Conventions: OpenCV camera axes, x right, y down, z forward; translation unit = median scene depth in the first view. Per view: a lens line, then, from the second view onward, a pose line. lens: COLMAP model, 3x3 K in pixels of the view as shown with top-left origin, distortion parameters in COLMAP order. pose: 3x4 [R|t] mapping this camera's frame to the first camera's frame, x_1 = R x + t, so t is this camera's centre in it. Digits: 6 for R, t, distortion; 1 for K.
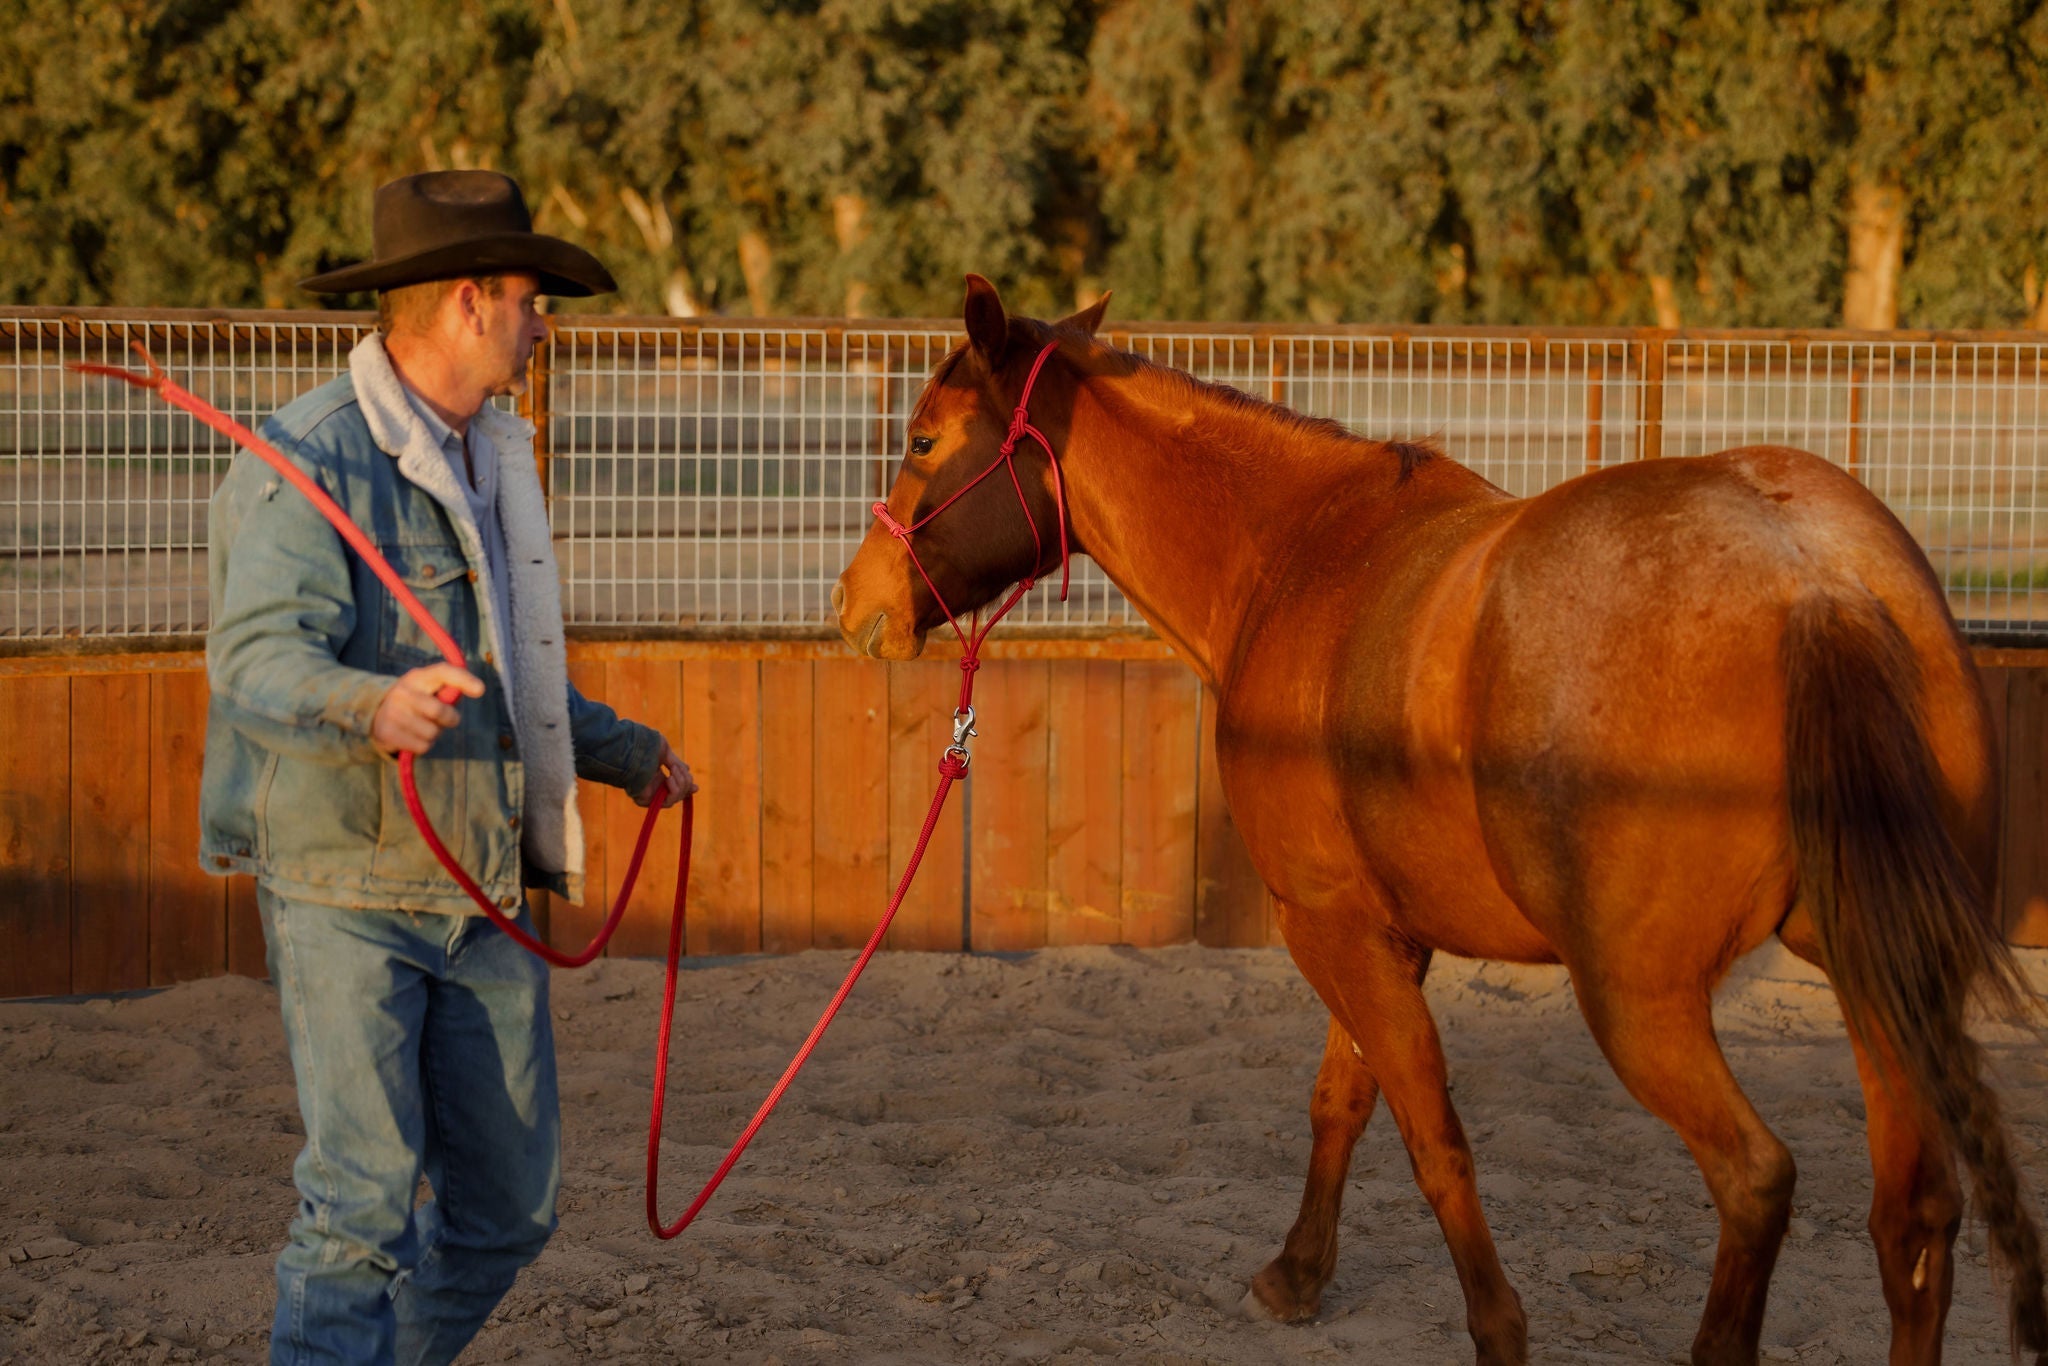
lens RADIAL K [[8678.8, 0, 1024.0], [0, 8678.8, 683.0], [0, 0, 1]] dist [0.072384, -2.994412]
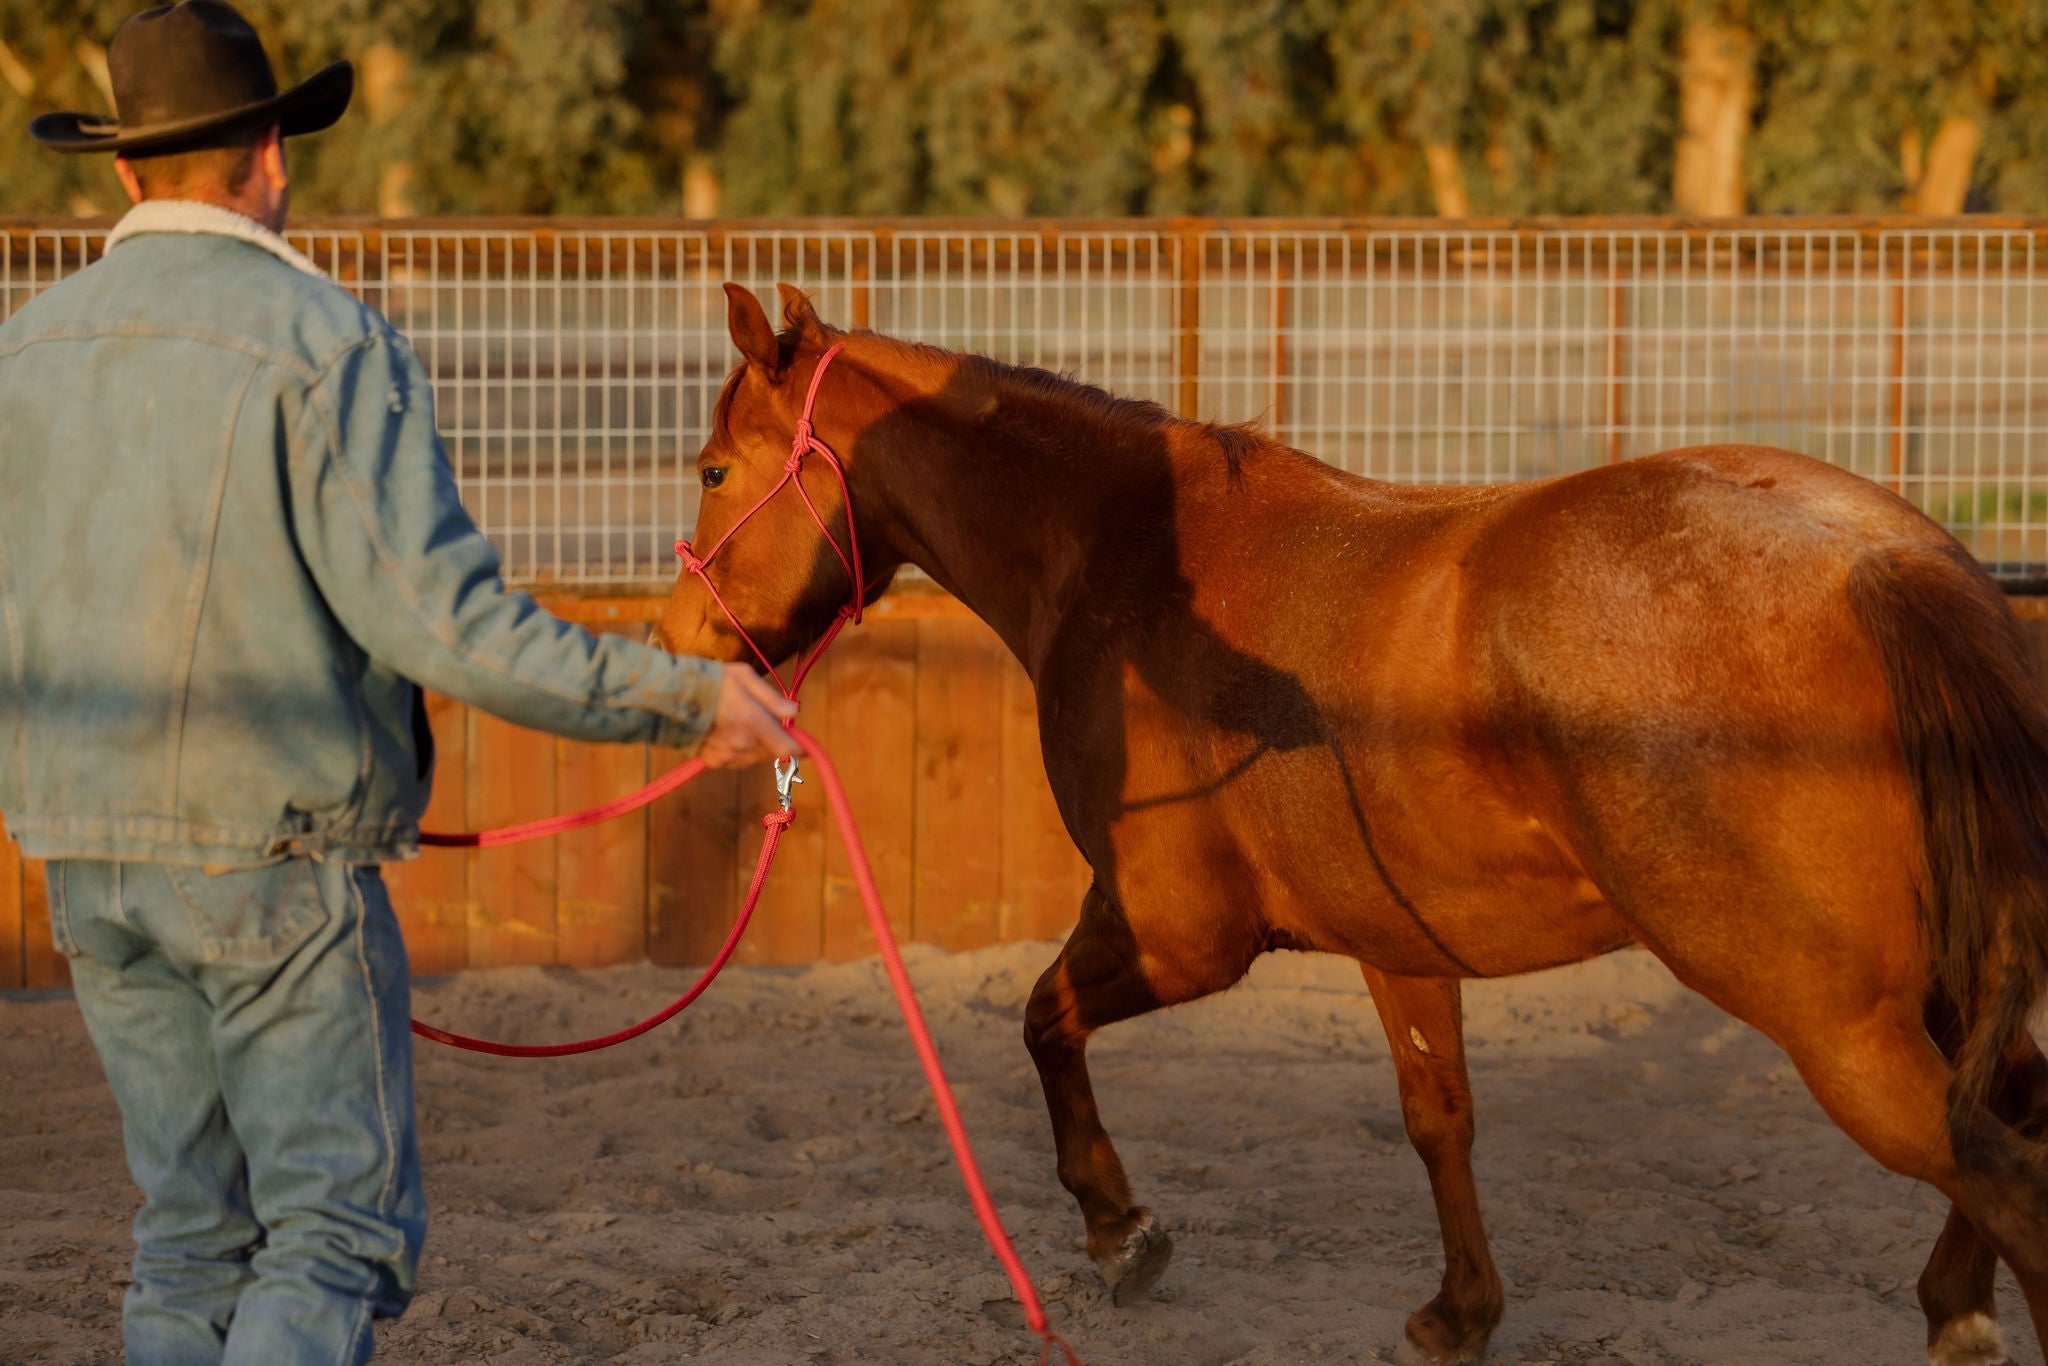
lens RADIAL K [[8678.8, 0, 1024.0], [0, 8678.8, 683.0], [0, 0, 1]] dist [0.072384, -2.994412]
pose [[0.994359, -0.015899, 0.104873, -0.043842], [0.014695, 0.999817, 0.012245, -0.009168], [-0.105048, -0.010635, 0.994410, 0.236026]]
